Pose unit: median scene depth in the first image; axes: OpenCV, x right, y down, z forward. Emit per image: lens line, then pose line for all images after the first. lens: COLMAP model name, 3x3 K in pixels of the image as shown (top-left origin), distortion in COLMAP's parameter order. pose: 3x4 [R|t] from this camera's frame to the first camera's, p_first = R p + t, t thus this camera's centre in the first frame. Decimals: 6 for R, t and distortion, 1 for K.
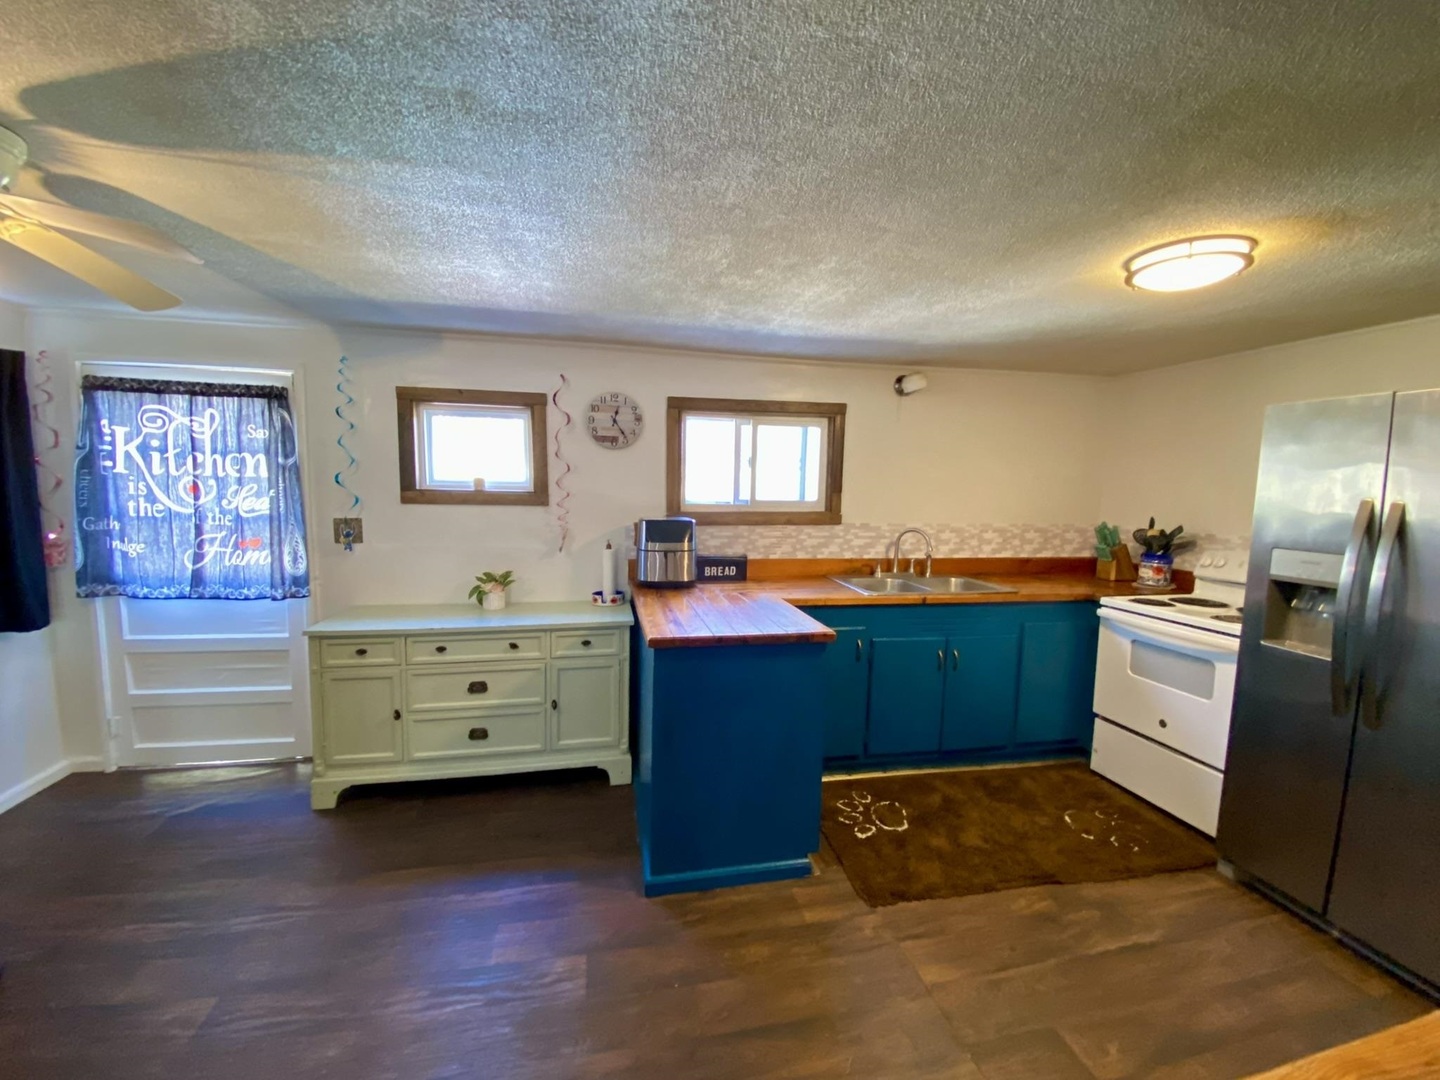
lens RADIAL K [[581.5, 0, 707.5], [0, 581.5, 539.2], [0, 0, 1]] dist [0.058449, -0.047496]
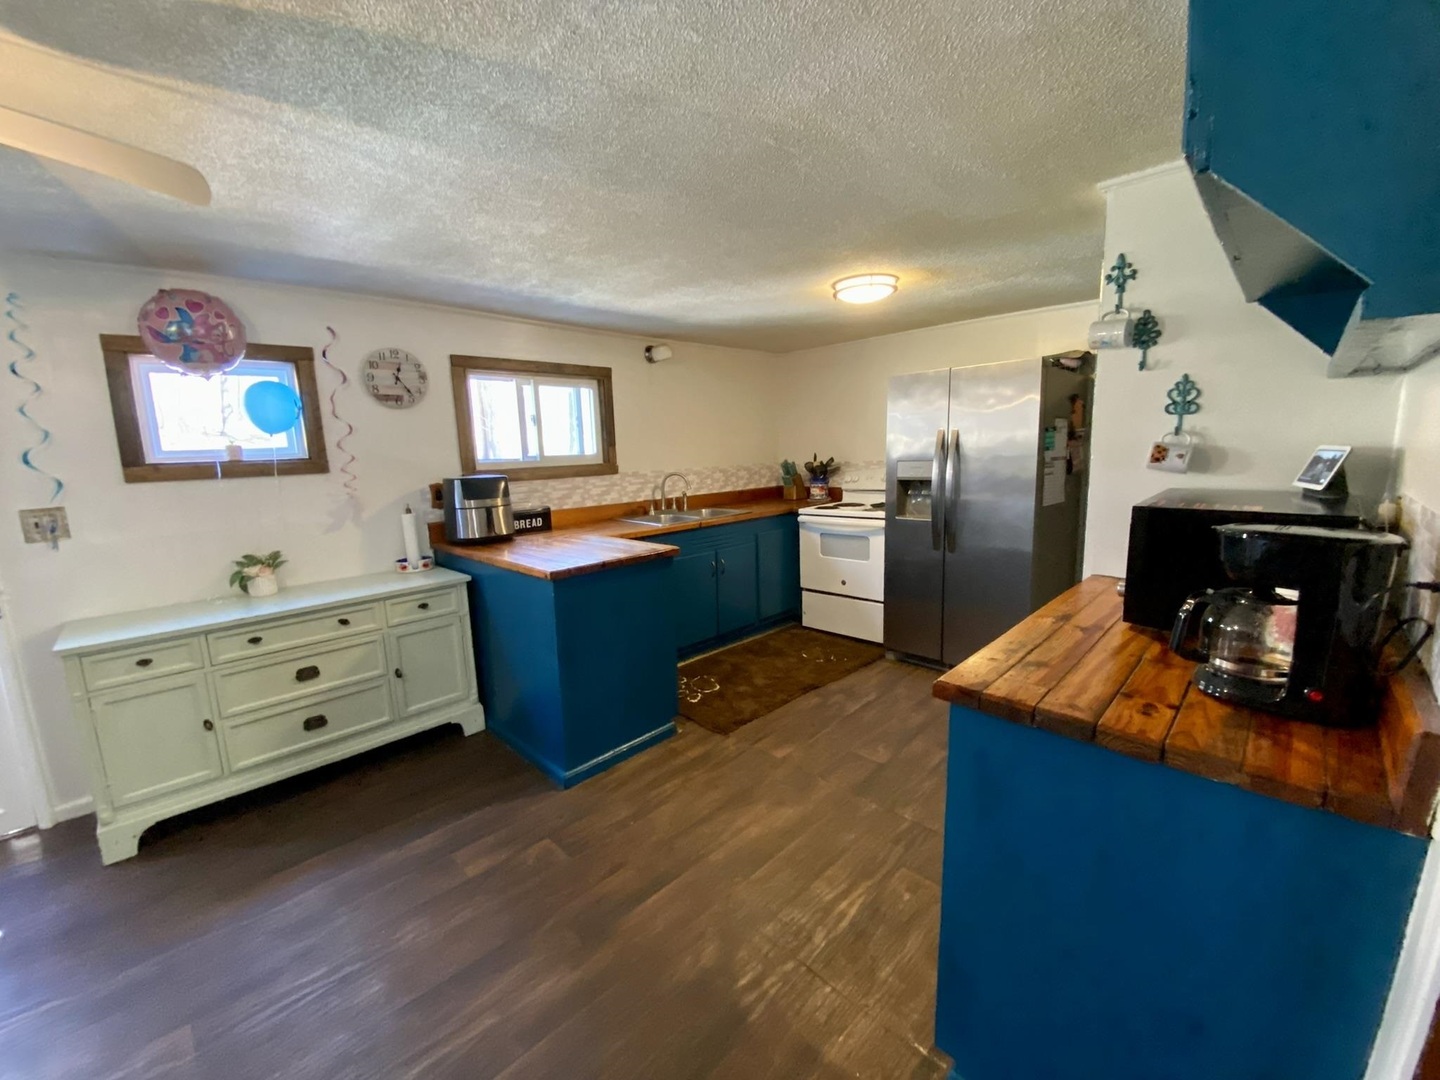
lens RADIAL K [[581.5, 0, 707.5], [0, 581.5, 539.2], [0, 0, 1]] dist [0.058449, -0.047496]
pose [[0.837002, -0.129986, 0.531536, -0.297049], [0.097994, 0.991279, 0.088105, 0.022597], [-0.538353, -0.021656, 0.842441, -0.093341]]
